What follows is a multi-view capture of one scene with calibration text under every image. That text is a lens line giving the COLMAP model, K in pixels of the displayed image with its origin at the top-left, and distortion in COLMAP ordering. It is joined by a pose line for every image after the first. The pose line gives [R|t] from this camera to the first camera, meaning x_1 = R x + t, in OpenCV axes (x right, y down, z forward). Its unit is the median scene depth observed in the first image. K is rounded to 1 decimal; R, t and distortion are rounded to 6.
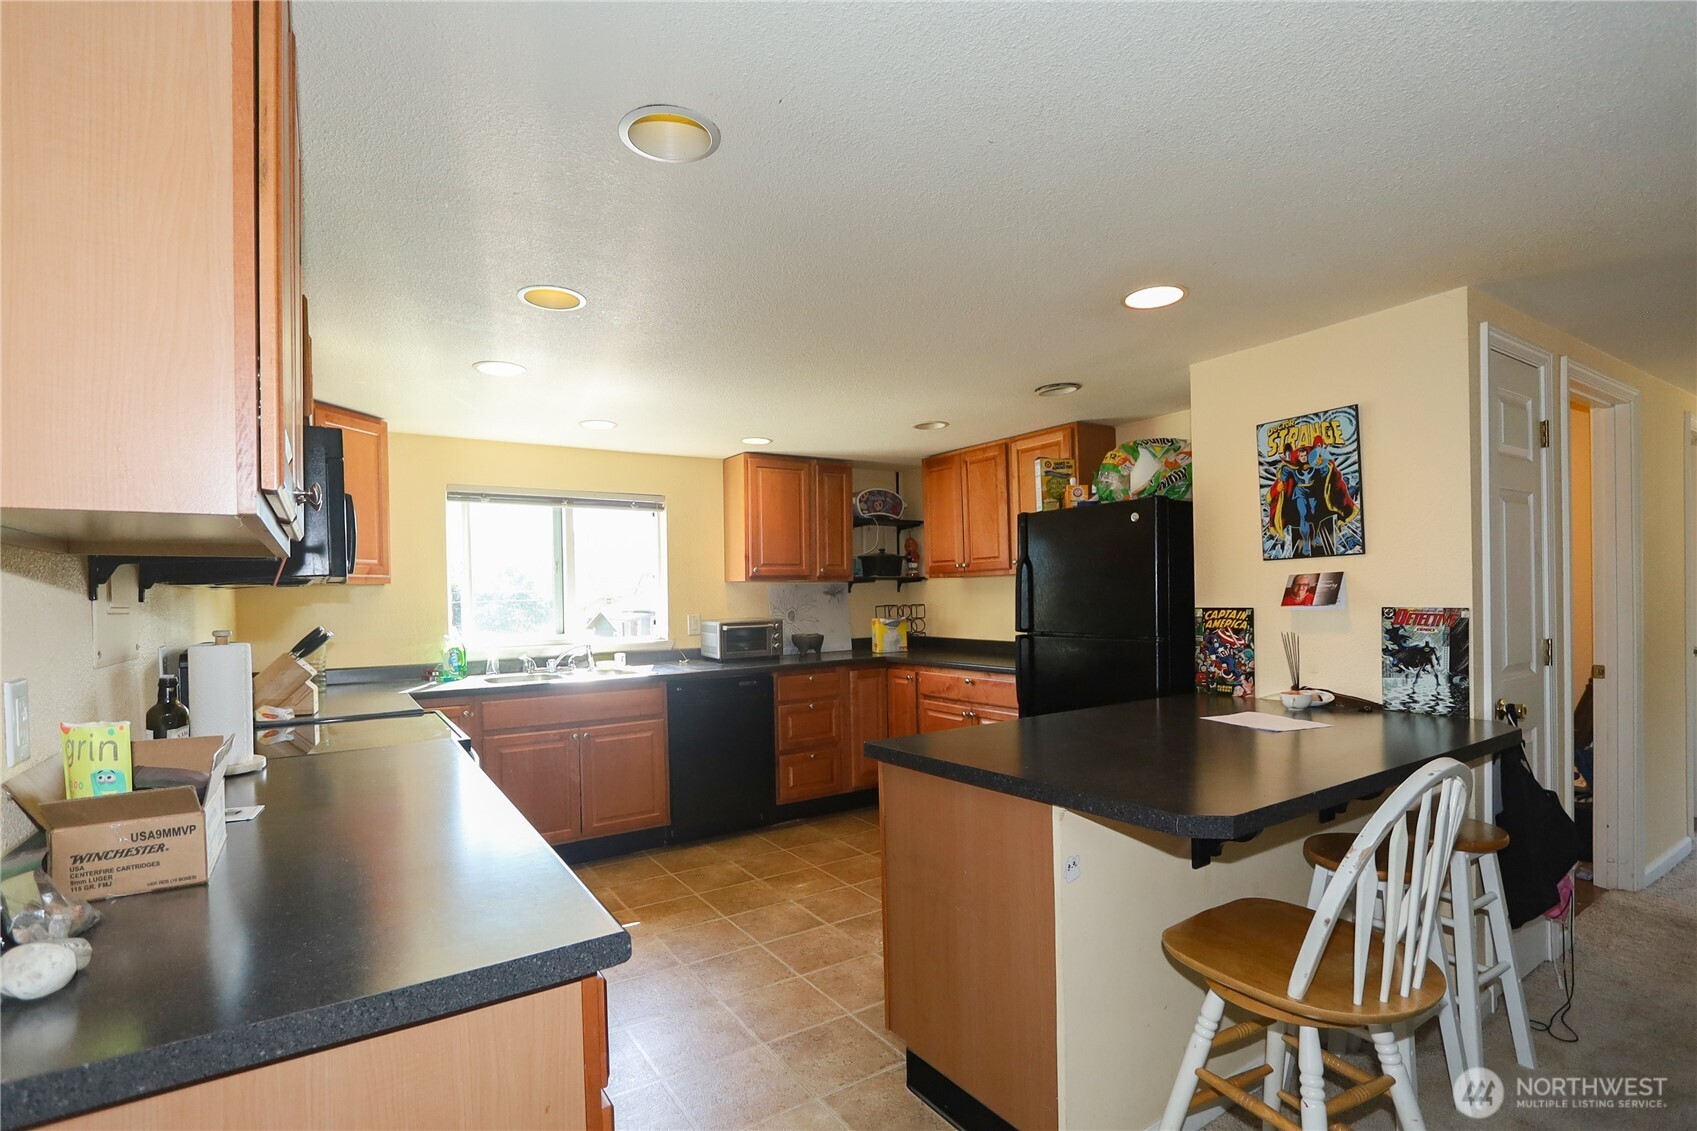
lens RADIAL K [[806.0, 0, 846.6], [0, 806.0, 587.9], [0, 0, 1]] dist [0.000311, -0.000009]
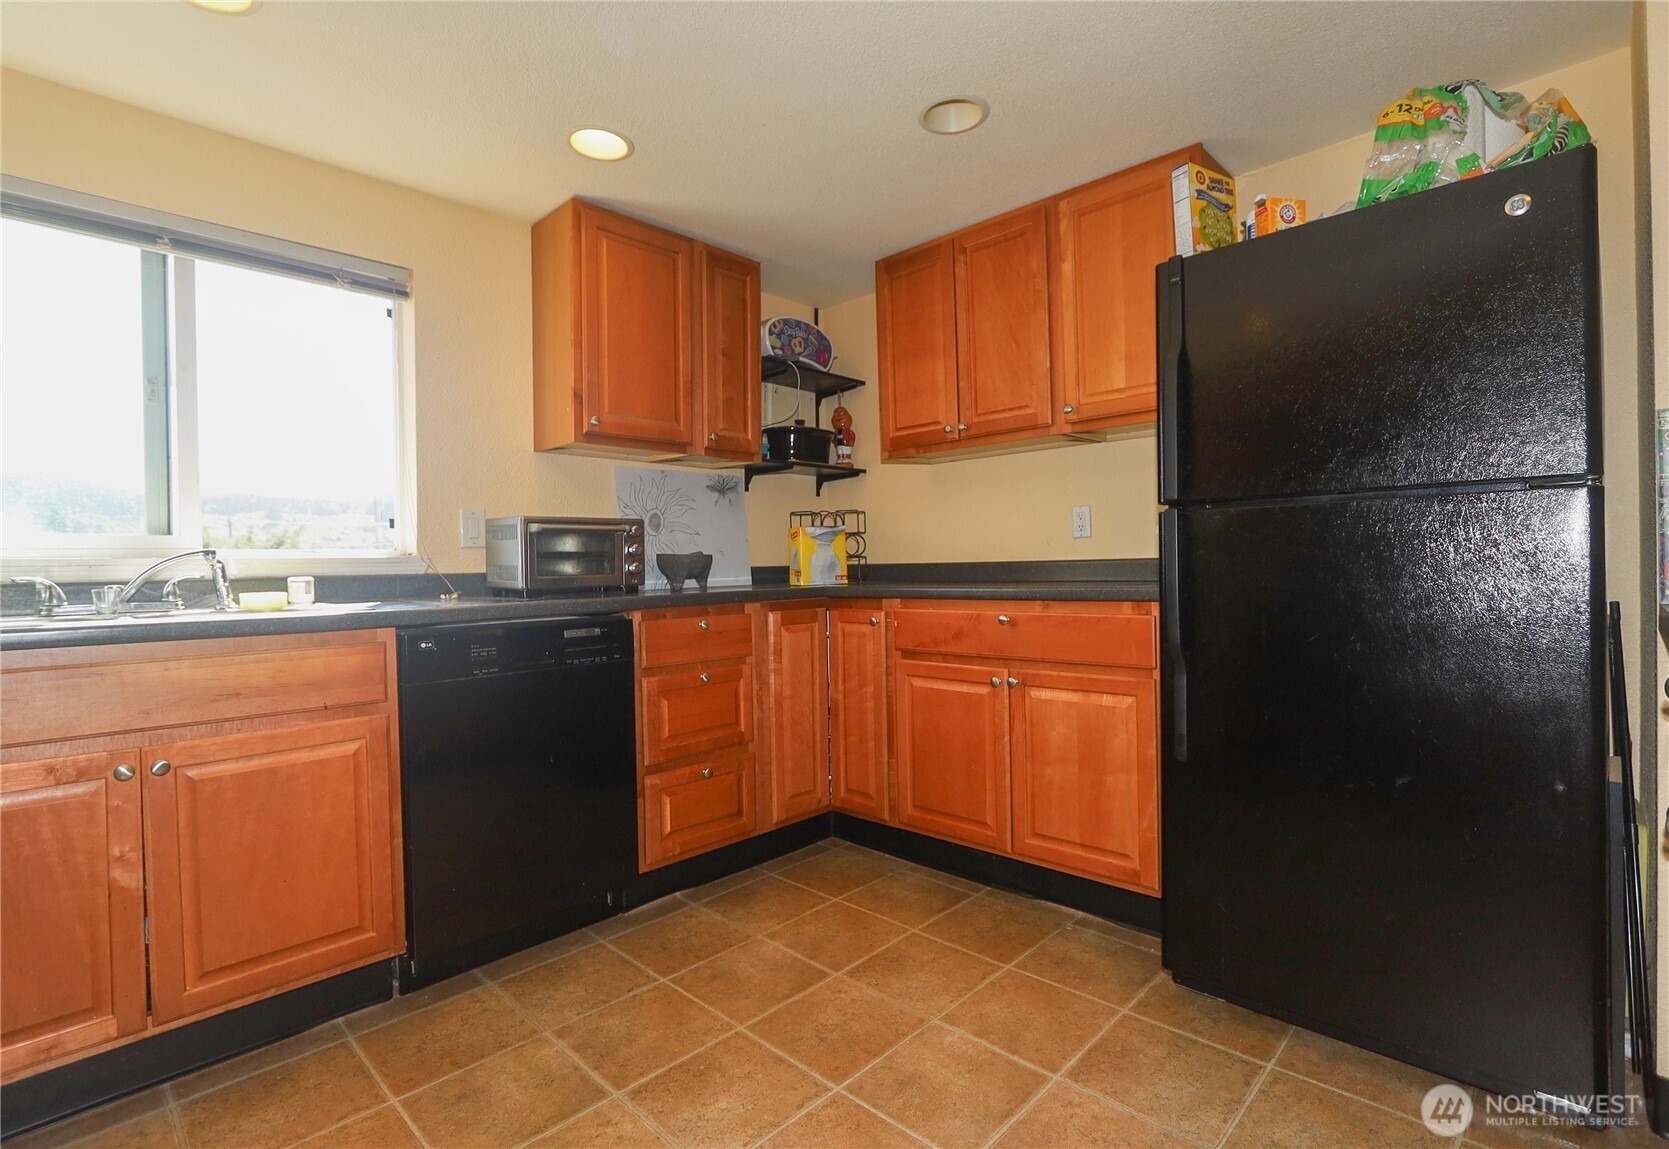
lens RADIAL K [[787.3, 0, 804.1], [0, 787.3, 544.0], [0, 0, 1]] dist [-0.002325, -0.000093]
pose [[0.983157, -0.002010, 0.182753, -0.071342], [0.007465, 0.999547, -0.029161, 0.072668], [-0.182612, 0.030034, 0.982726, 0.462900]]
